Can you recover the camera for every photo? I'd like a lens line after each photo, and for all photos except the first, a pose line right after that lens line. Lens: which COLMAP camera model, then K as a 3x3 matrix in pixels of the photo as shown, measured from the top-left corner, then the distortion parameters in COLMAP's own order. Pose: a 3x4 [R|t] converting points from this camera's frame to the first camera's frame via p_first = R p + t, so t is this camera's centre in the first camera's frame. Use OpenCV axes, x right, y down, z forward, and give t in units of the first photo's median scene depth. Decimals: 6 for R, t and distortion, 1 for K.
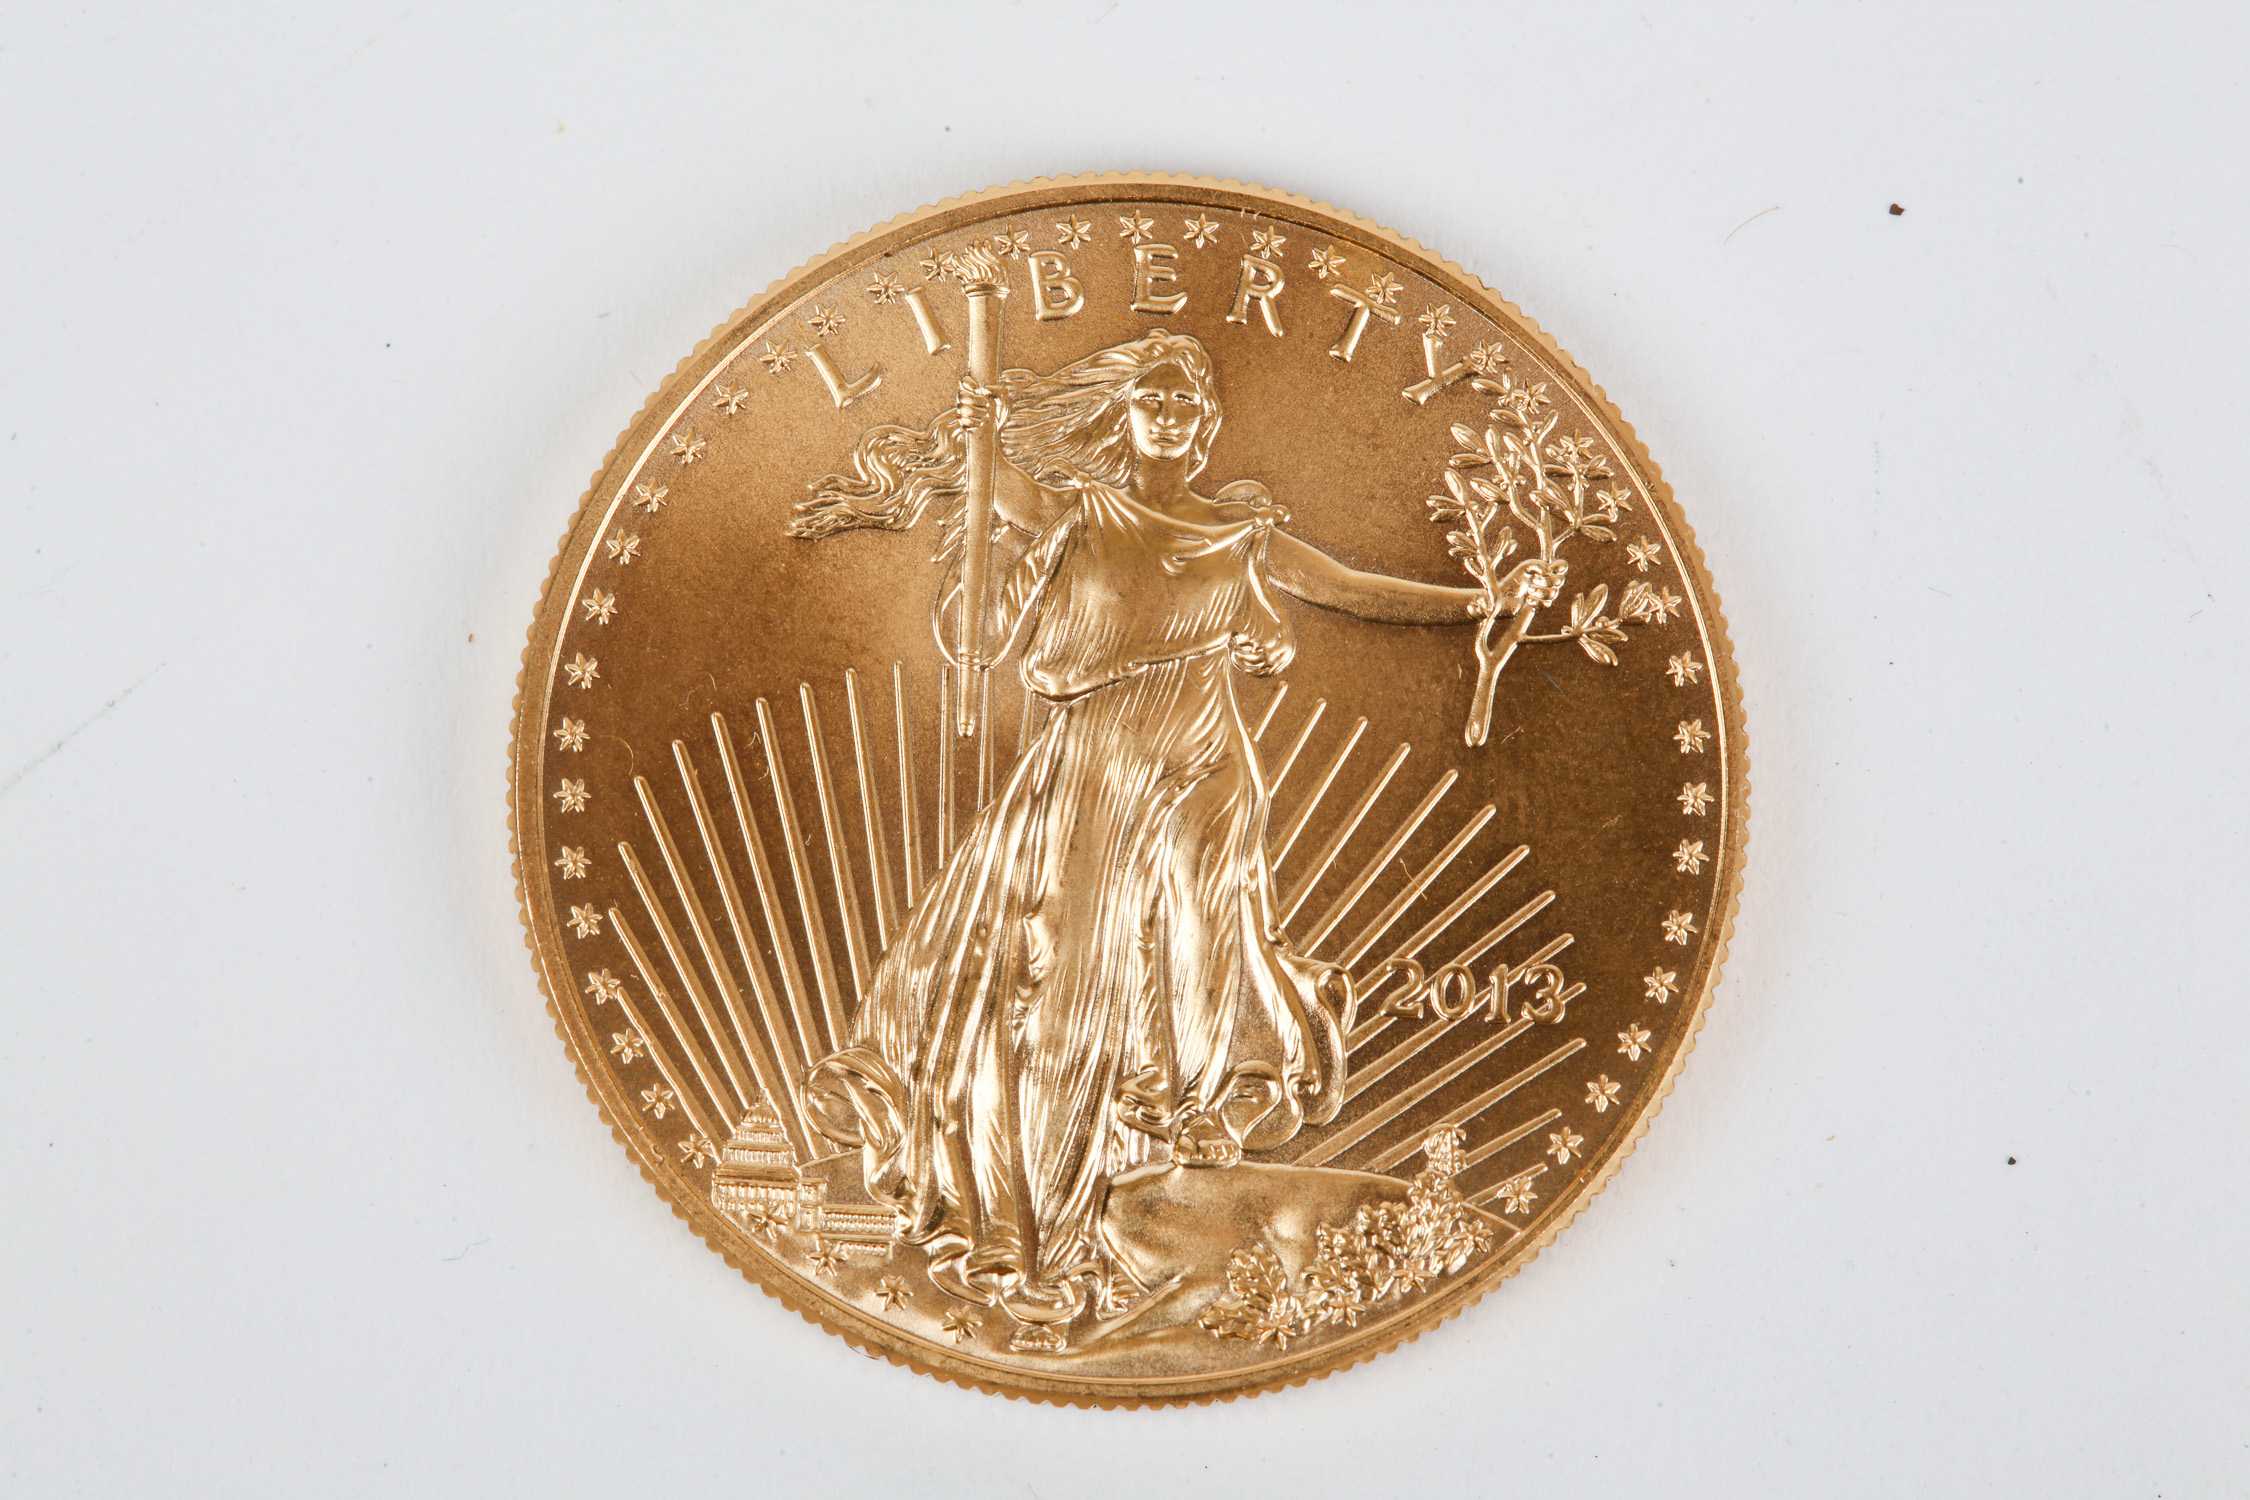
lens RADIAL K [[6722.8, 0, 1125.2], [0, 6722.8, 744.4], [0, 0, 1]] dist [0.154235, 0.000000]
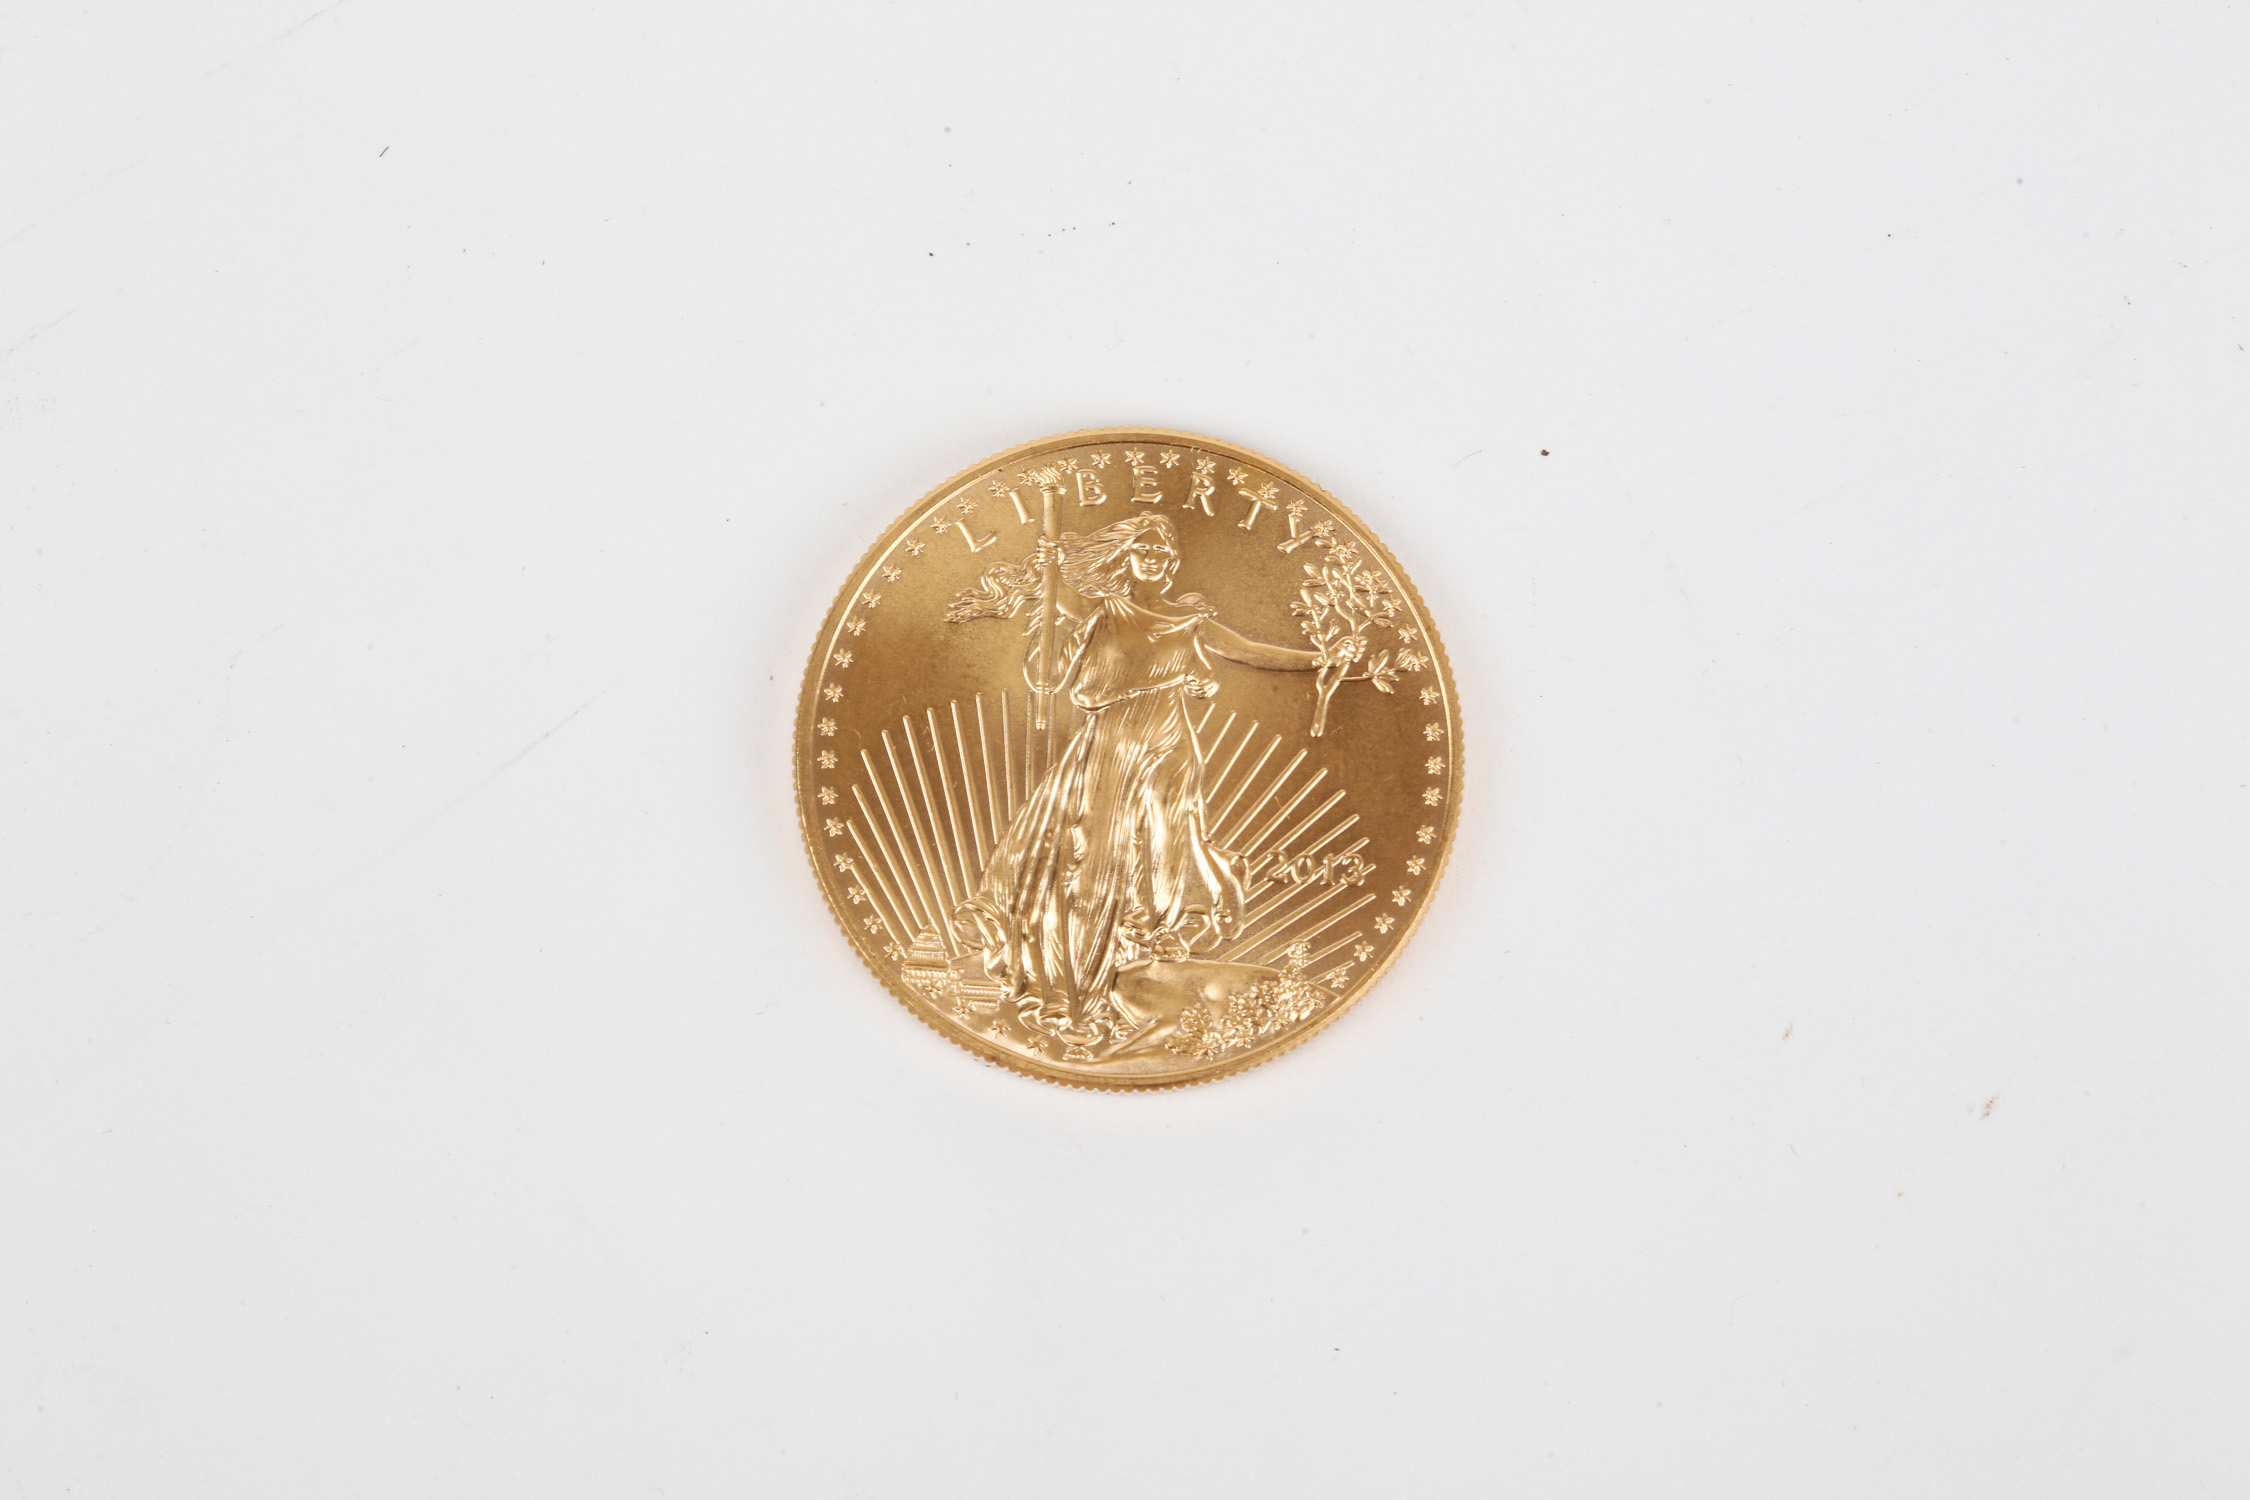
lens RADIAL K [[6722.8, 0, 1124.9], [0, 6722.8, 752.9], [0, 0, 1]] dist [0.154235, 0.000000]
pose [[0.999909, 0.007021, 0.011560, -0.021911], [-0.006073, 0.996769, -0.080096, 0.153093], [-0.012085, 0.080019, 0.996720, -0.841172]]
